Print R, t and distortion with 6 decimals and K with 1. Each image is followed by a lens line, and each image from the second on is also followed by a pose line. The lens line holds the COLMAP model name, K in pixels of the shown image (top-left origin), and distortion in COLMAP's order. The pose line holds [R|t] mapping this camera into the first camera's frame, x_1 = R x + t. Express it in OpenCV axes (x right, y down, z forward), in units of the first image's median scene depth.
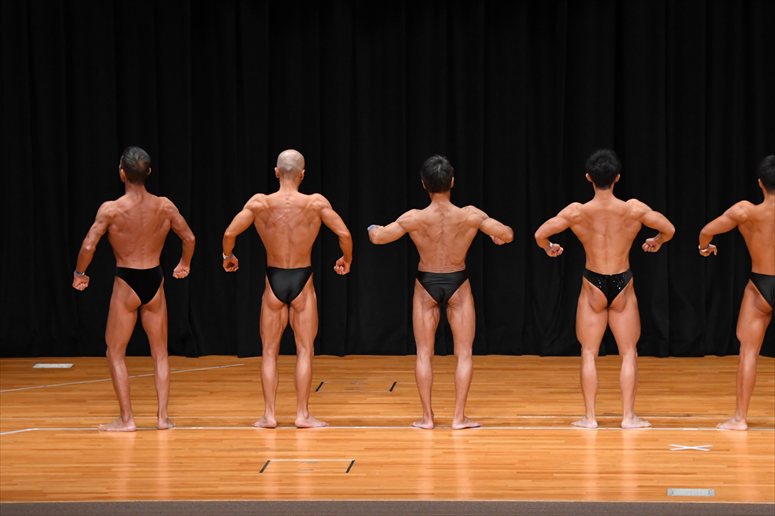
lens RADIAL K [[4005.2, 0, 393.0], [0, 4005.2, 252.4], [0, 0, 1]] dist [1.497438, 0.000000]
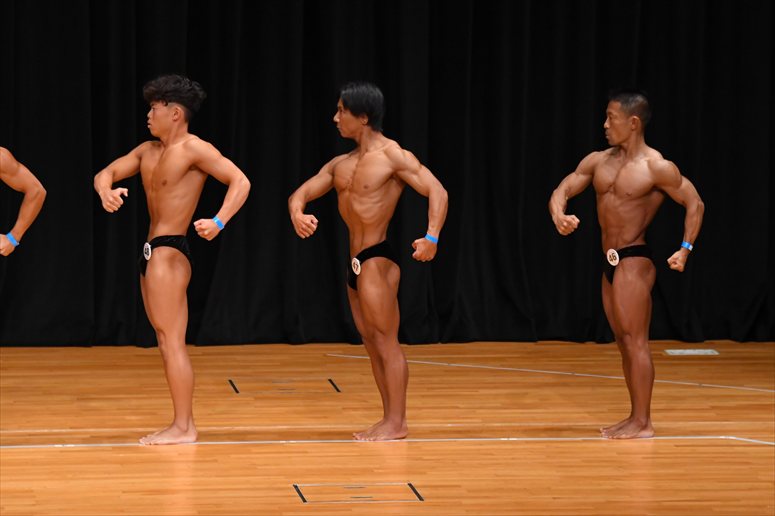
lens RADIAL K [[5457.5, 0, 413.2], [0, 5457.5, 258.8], [0, 0, 1]] dist [2.285907, 0.000000]
pose [[0.962804, 0.001410, 0.270197, -0.181893], [-0.003854, 0.999956, 0.008518, 0.000974], [-0.270173, -0.009243, 0.962767, 0.021025]]
